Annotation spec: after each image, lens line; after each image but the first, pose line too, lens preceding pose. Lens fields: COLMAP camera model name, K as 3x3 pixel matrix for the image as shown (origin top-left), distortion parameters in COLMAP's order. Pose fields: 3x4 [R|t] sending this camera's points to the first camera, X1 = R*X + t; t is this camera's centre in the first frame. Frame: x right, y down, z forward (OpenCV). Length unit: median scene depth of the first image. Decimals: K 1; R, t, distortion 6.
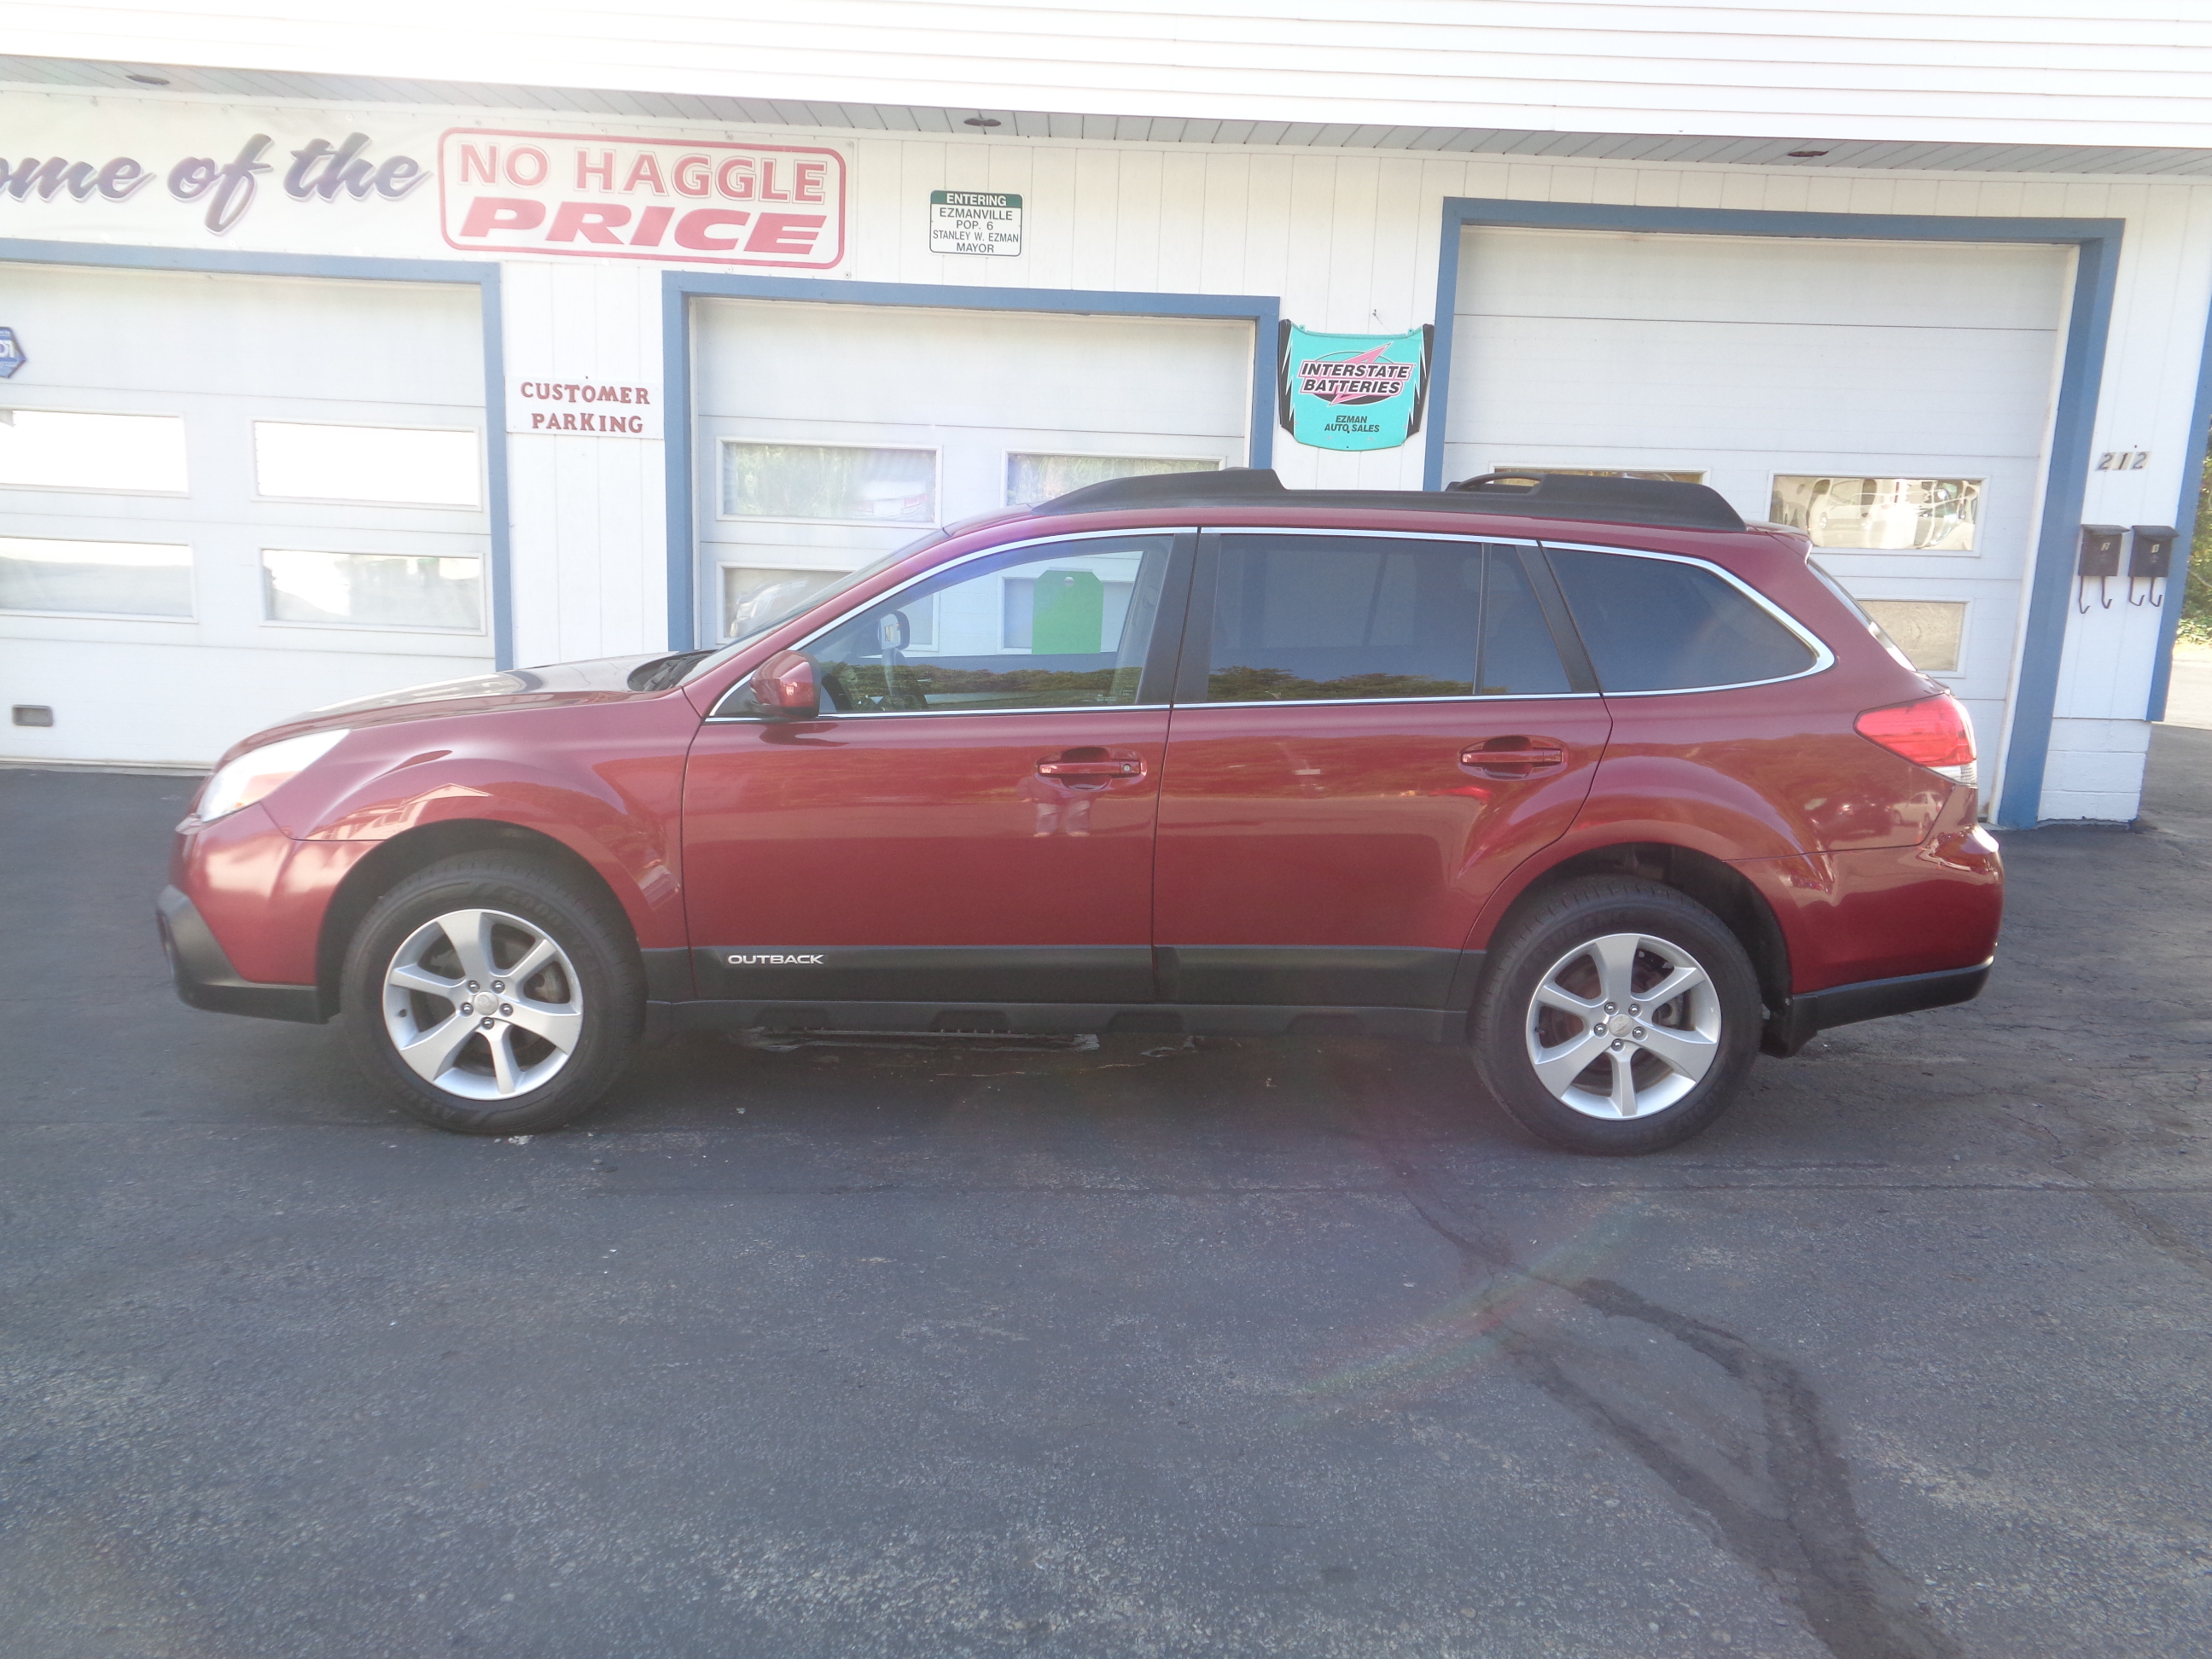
lens RADIAL K [[1618.4, 0, 1109.3], [0, 1618.4, 822.1], [0, 0, 1]] dist [0.010798, 0.006041]
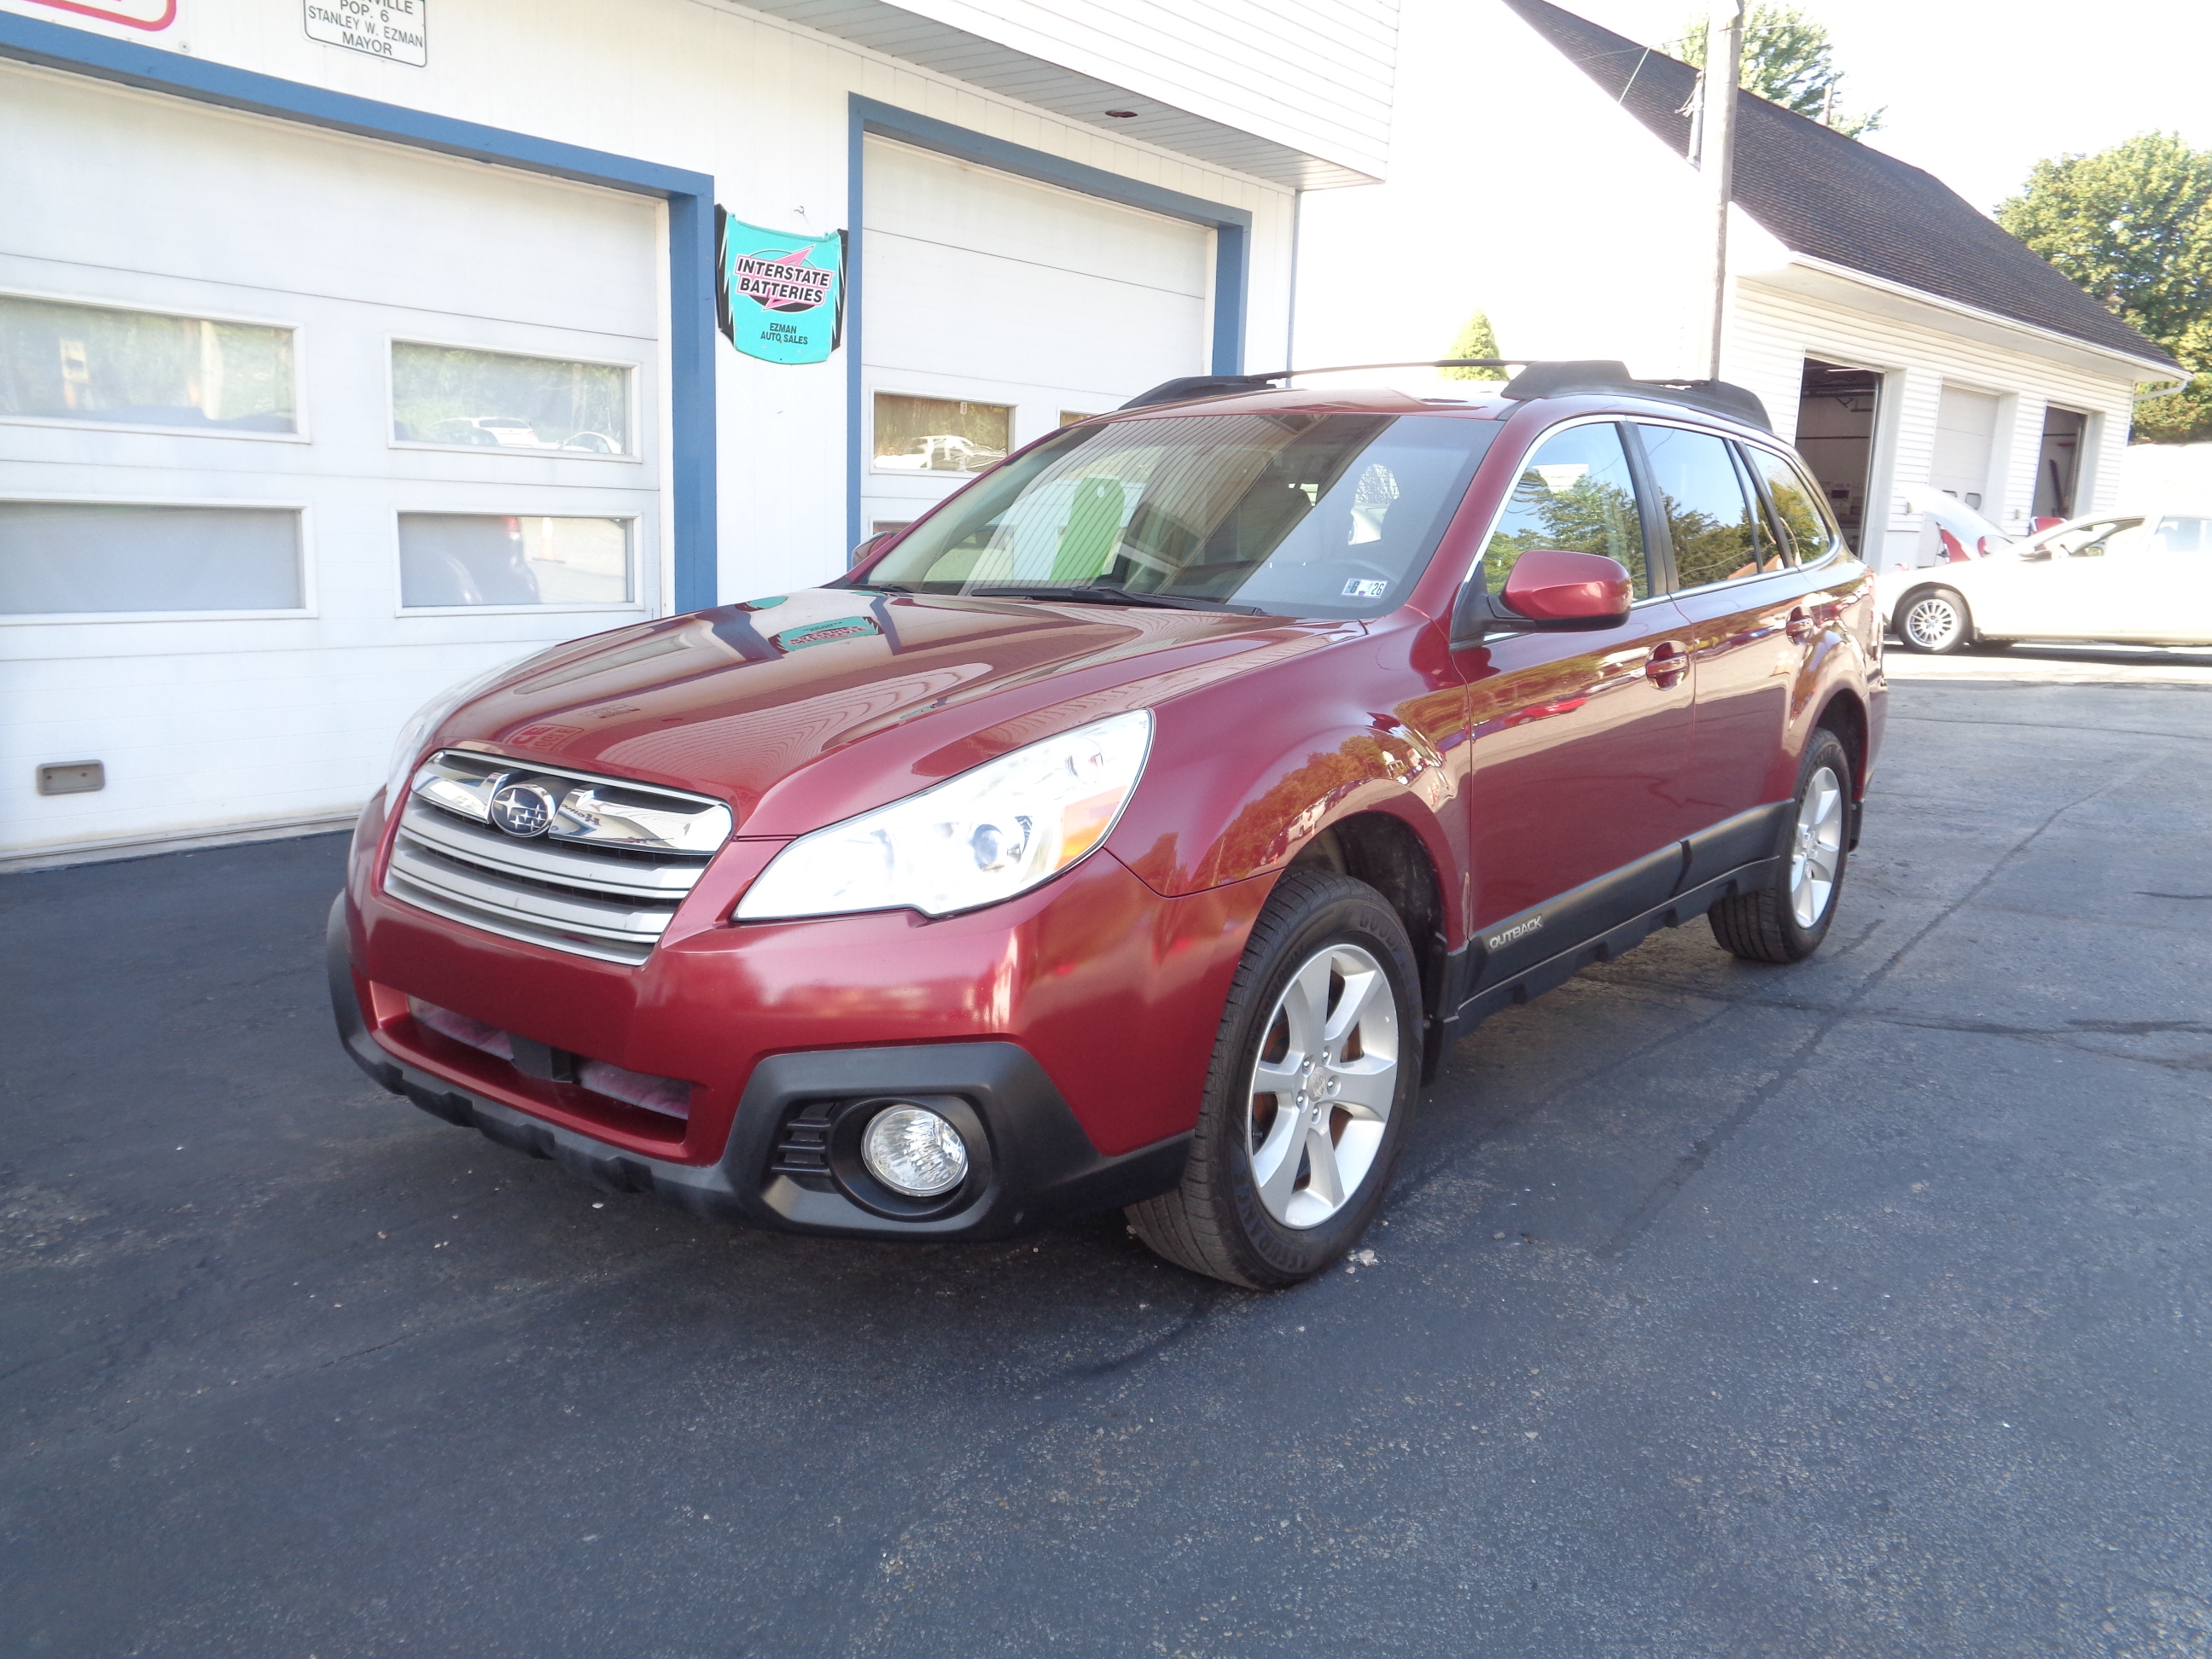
lens RADIAL K [[1618.4, 0, 1104.5], [0, 1618.4, 831.3], [0, 0, 1]] dist [0.010798, 0.006041]
pose [[0.649855, -0.158918, 0.743259, -0.449186], [0.136967, 0.986374, 0.091145, -0.032948], [-0.747615, 0.042571, 0.662766, 0.291614]]
